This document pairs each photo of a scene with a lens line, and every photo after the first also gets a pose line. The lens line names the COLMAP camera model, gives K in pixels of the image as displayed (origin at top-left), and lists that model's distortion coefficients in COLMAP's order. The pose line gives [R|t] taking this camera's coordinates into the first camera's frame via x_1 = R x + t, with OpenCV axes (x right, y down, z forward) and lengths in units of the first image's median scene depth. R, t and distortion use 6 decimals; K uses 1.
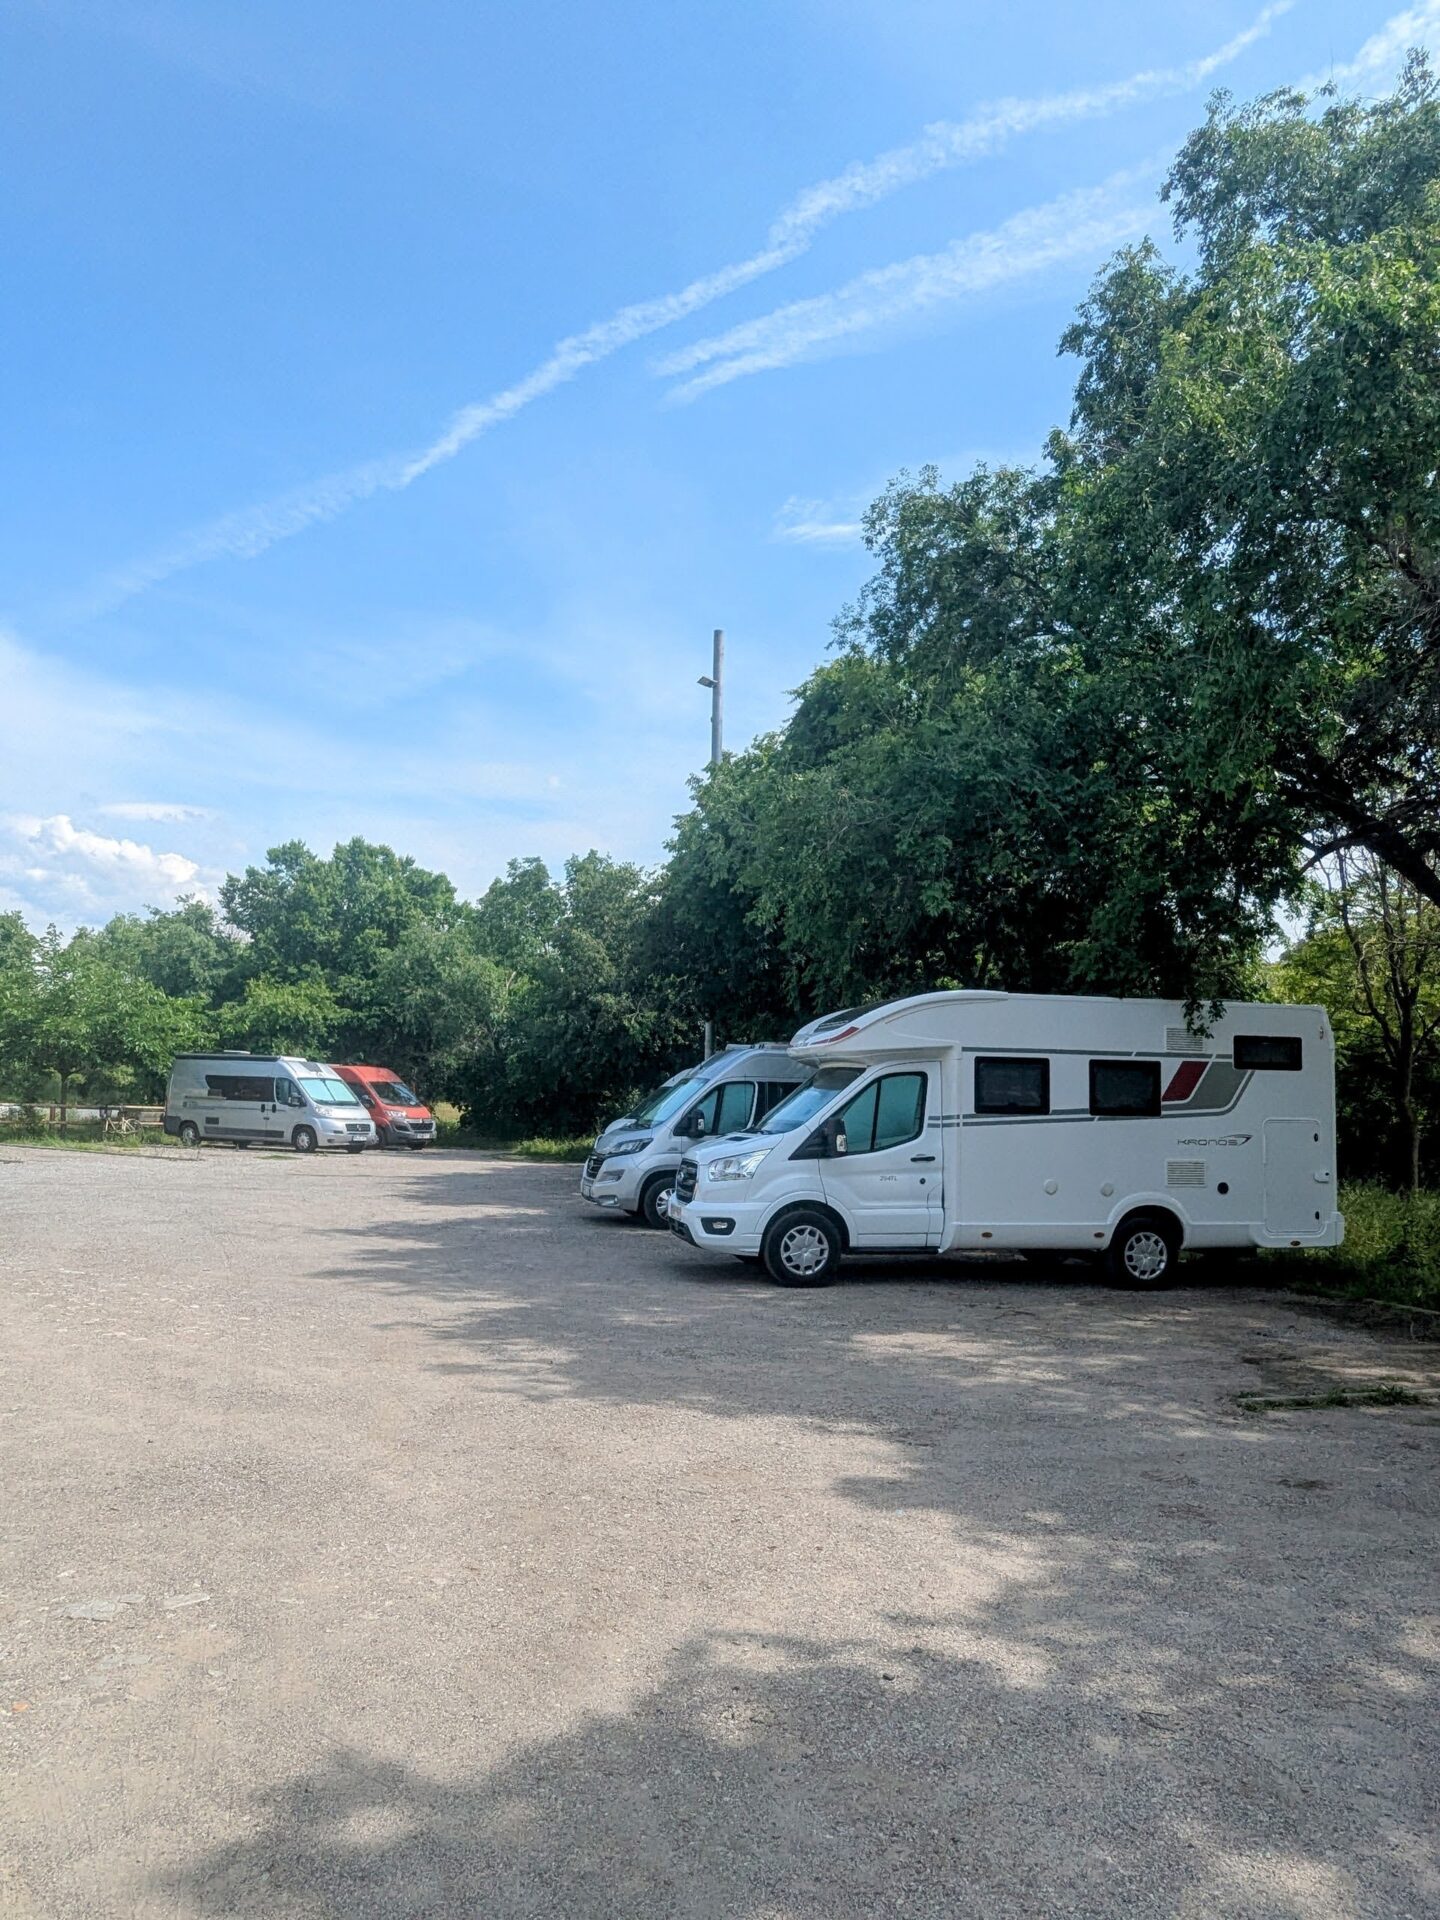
lens RADIAL K [[1256.4, 0, 720.3], [0, 1256.4, 1038.6], [0, 0, 1]] dist [0.052683, -0.128922]
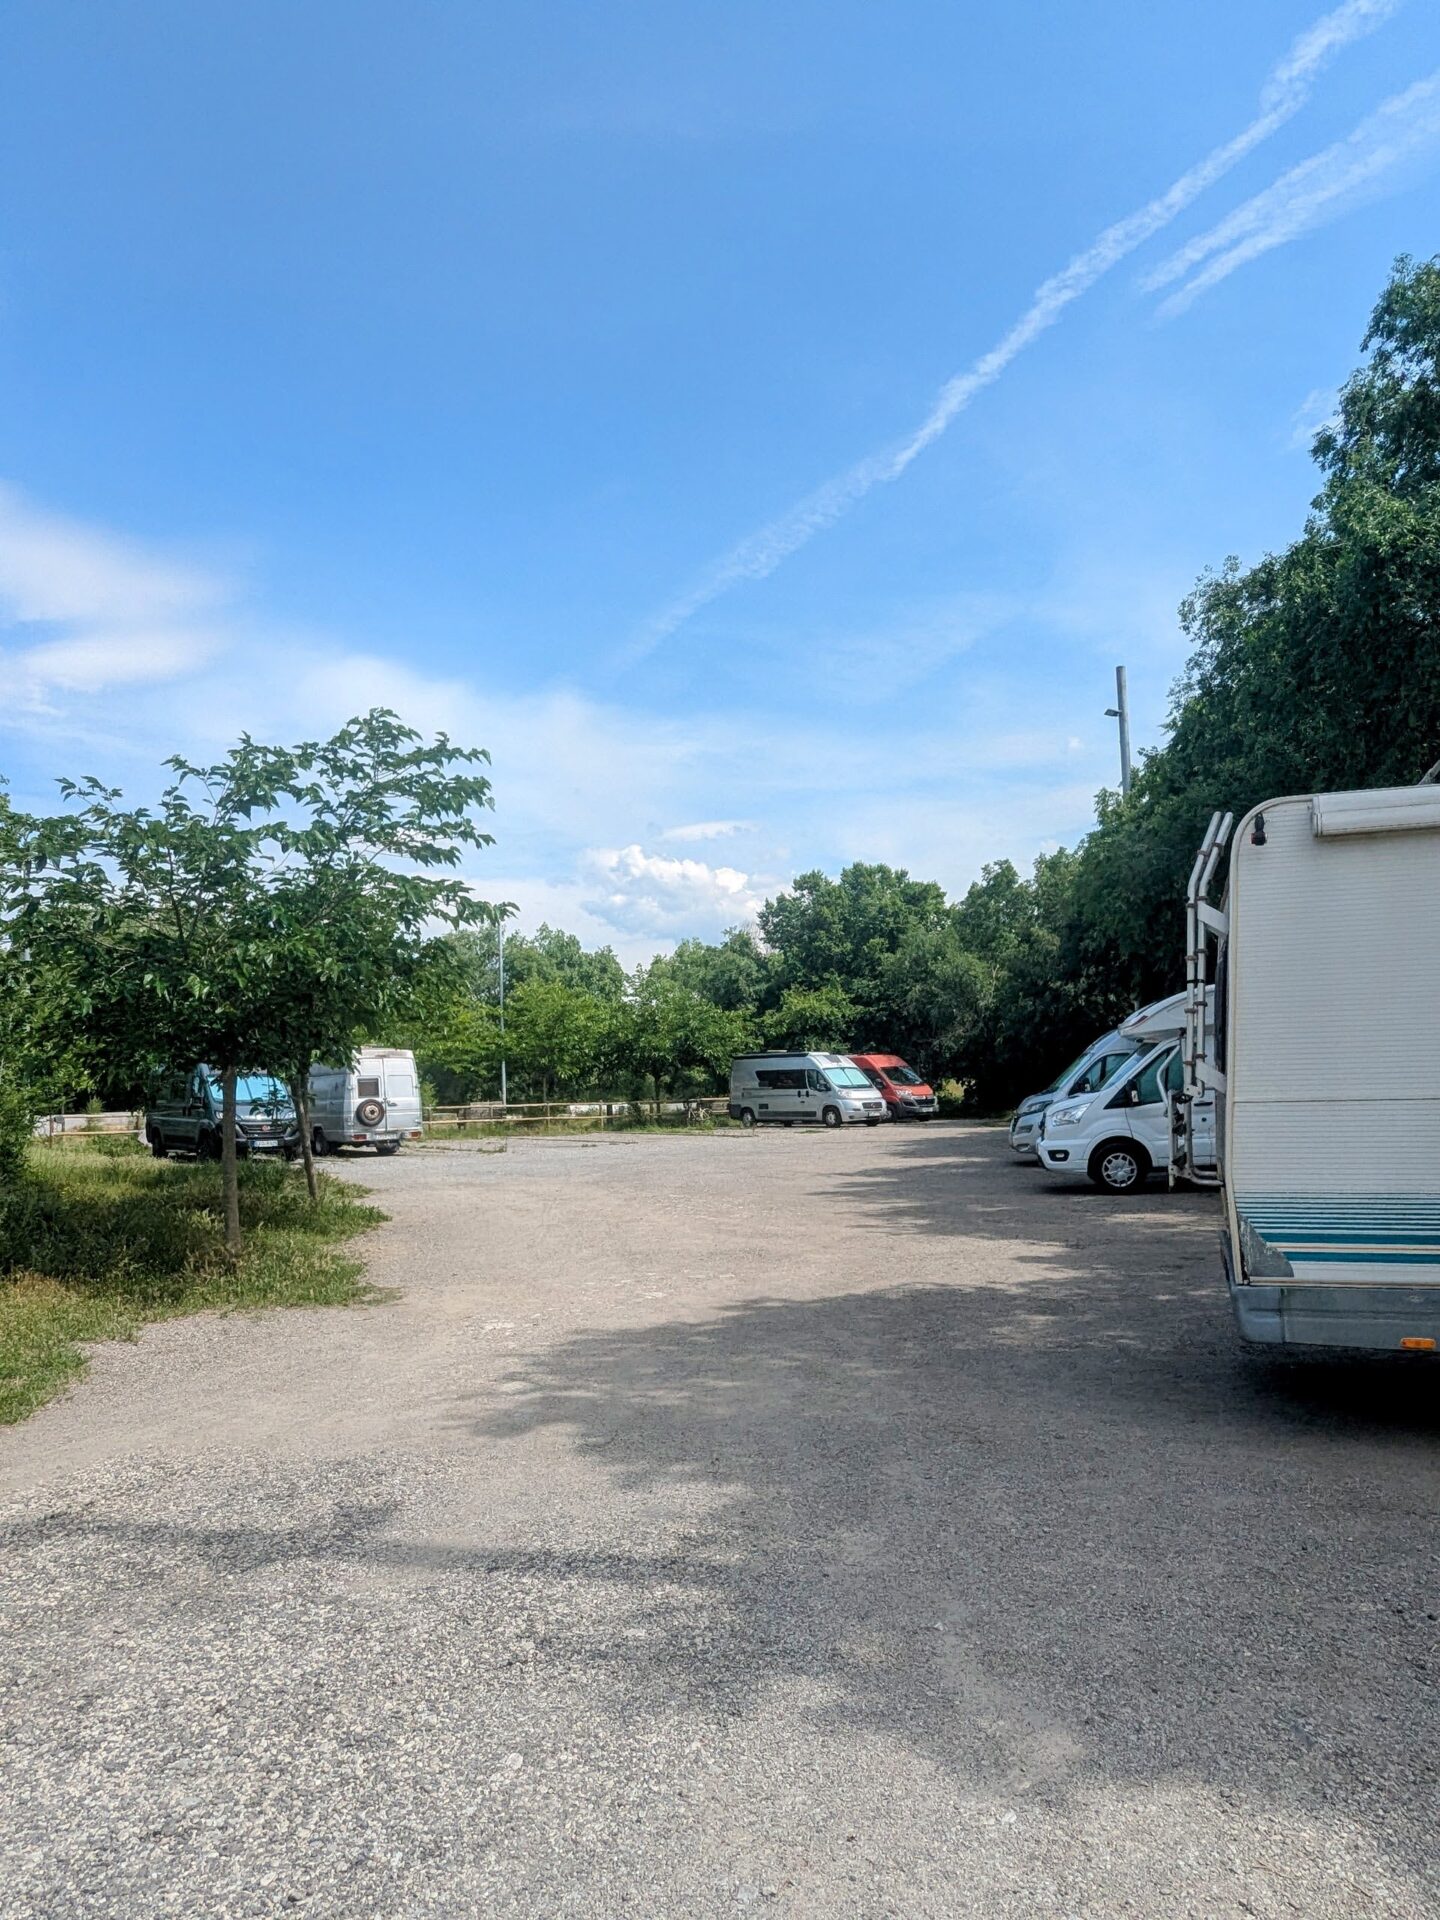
lens RADIAL K [[1256.4, 0, 720.3], [0, 1256.4, 1038.6], [0, 0, 1]] dist [0.052683, -0.128922]
pose [[0.908531, -0.078296, -0.410416, 0.080943], [0.086585, 0.996243, 0.001616, -0.008630], [0.408747, -0.037004, 0.911897, -0.165661]]
